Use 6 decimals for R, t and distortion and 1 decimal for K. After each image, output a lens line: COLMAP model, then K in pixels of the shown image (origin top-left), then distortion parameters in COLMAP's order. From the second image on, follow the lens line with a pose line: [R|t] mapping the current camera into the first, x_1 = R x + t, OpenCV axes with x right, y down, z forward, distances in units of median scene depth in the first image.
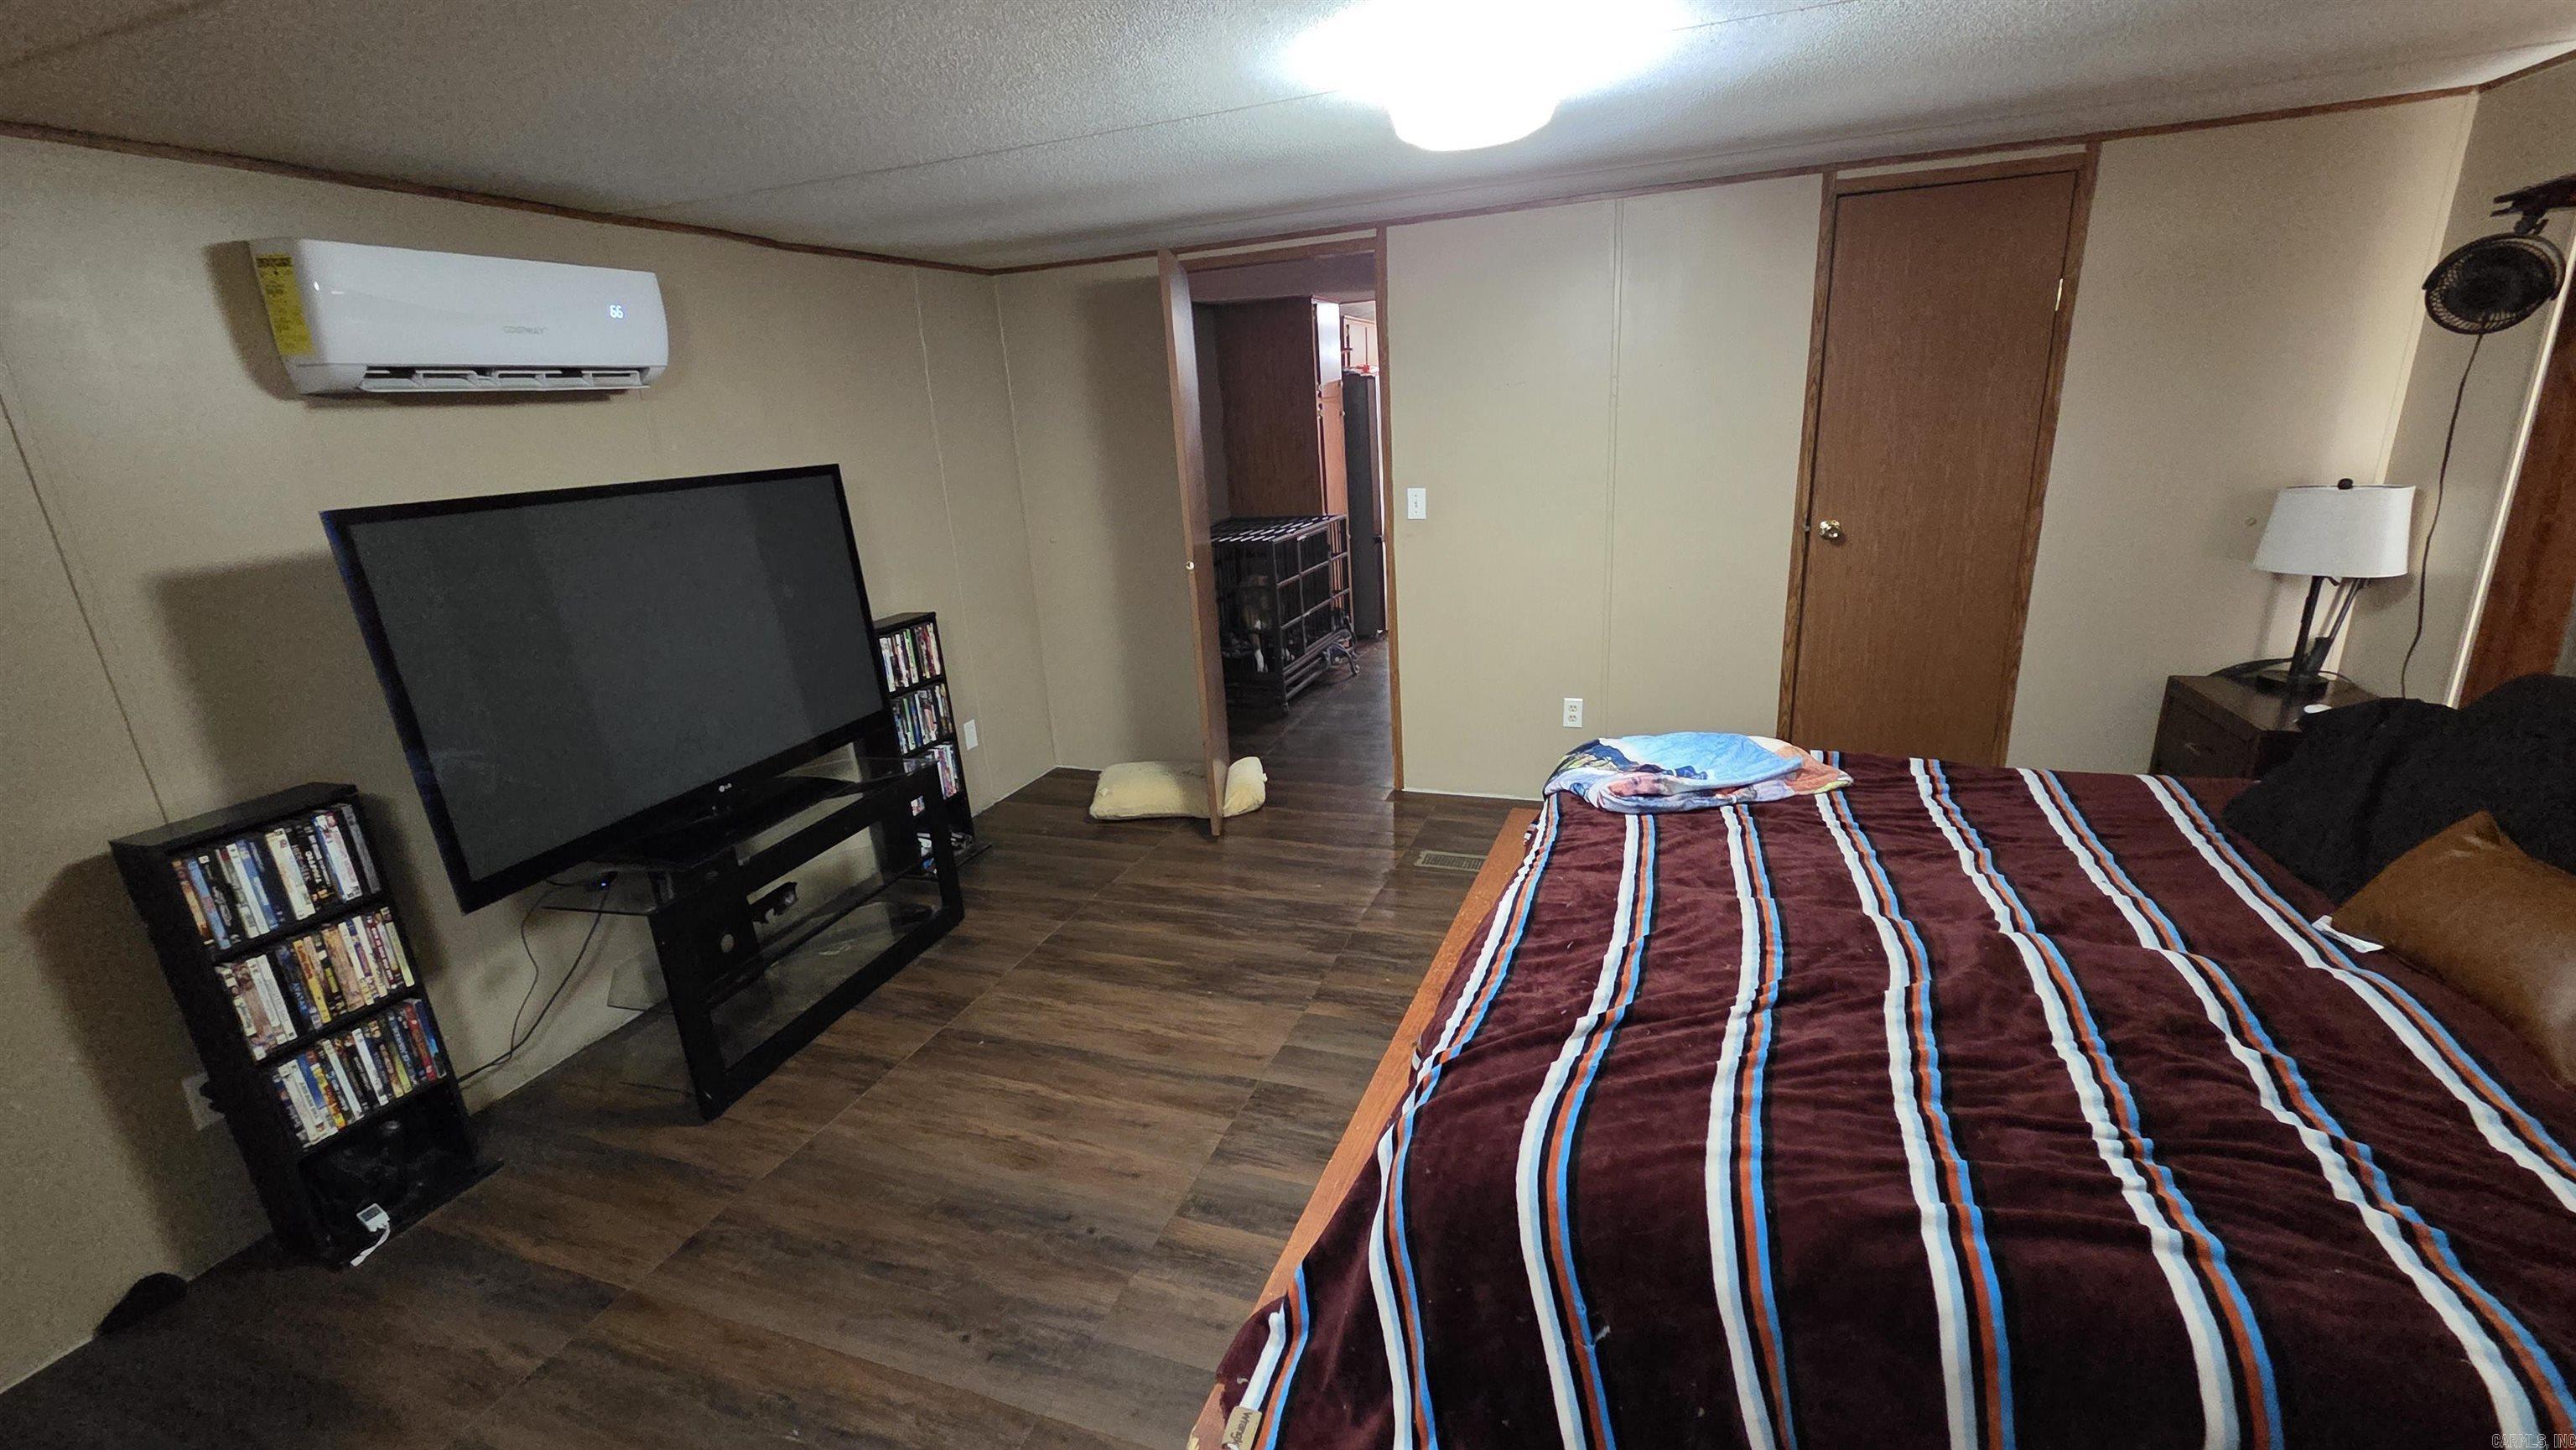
lens RADIAL K [[1036.6, 0, 1288.0], [0, 1036.6, 725.0], [0, 0, 1]] dist [0.000348, 0.000005]
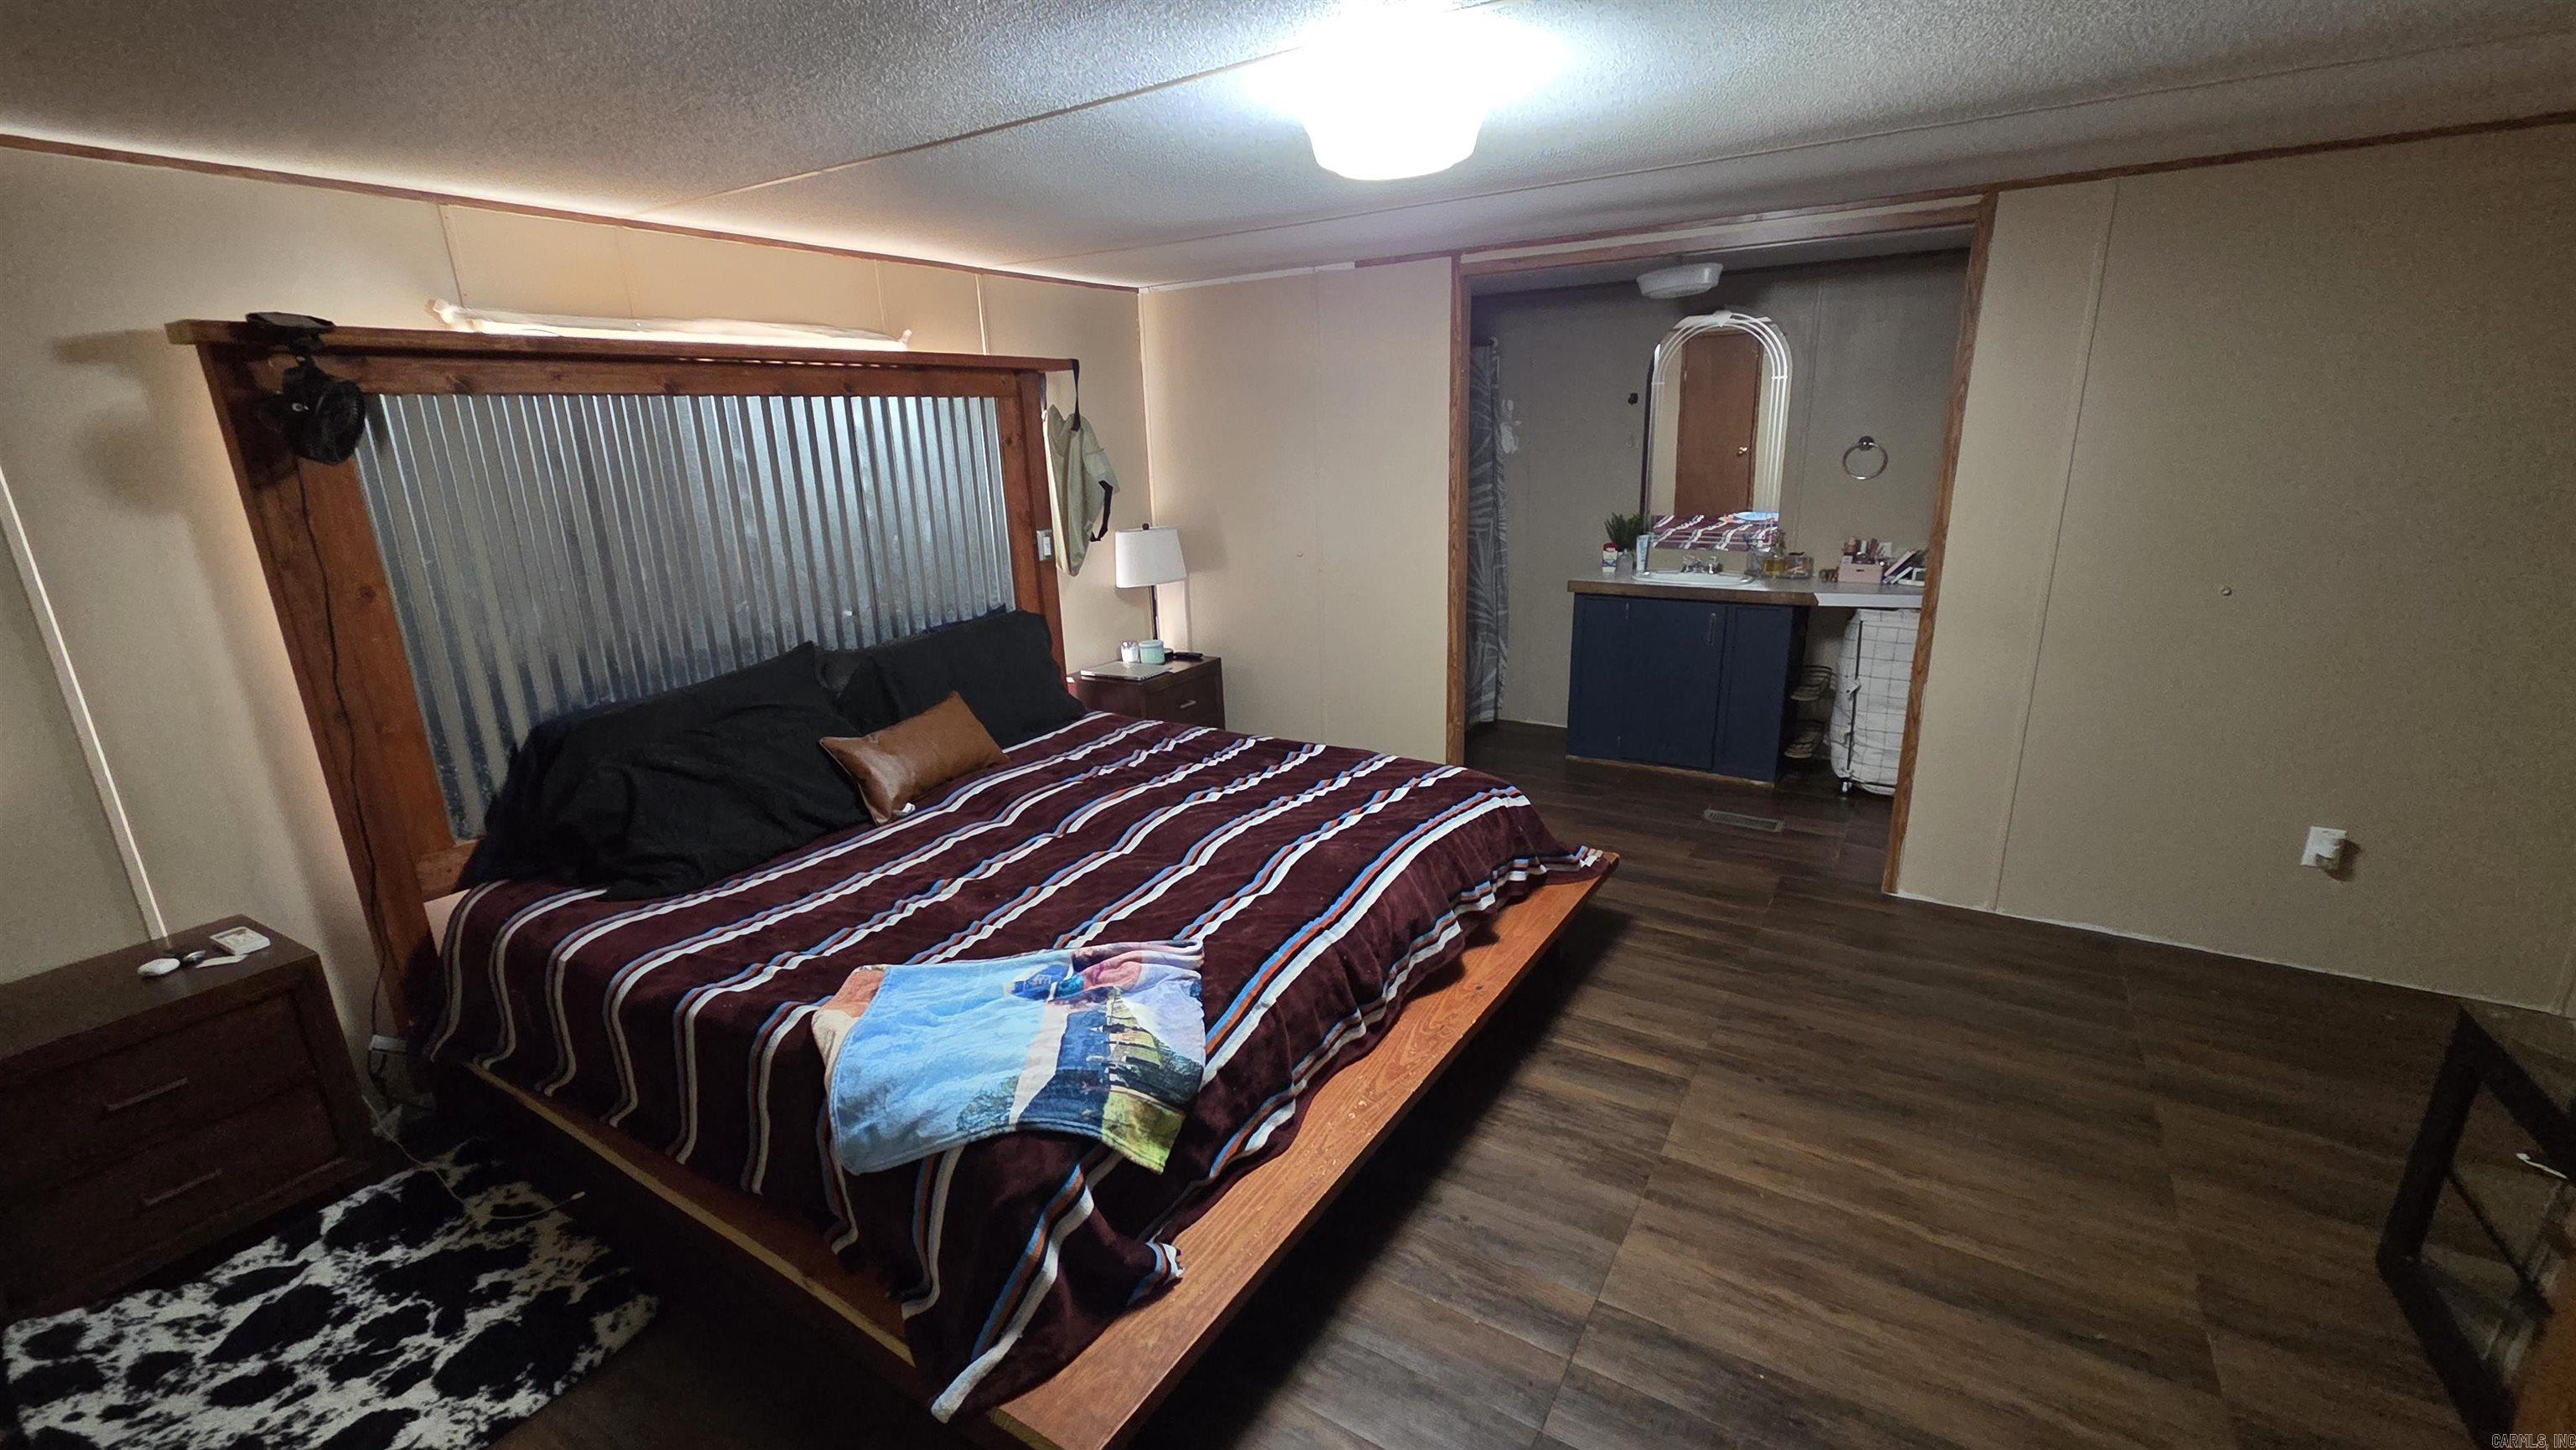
lens RADIAL K [[1036.6, 0, 1288.0], [0, 1036.6, 725.0], [0, 0, 1]] dist [0.000348, 0.000005]
pose [[-0.975875, 0.028214, 0.216499, 0.064881], [0.142729, 0.832820, 0.534826, -0.514383], [-0.165215, 0.552825, -0.816755, 1.614120]]
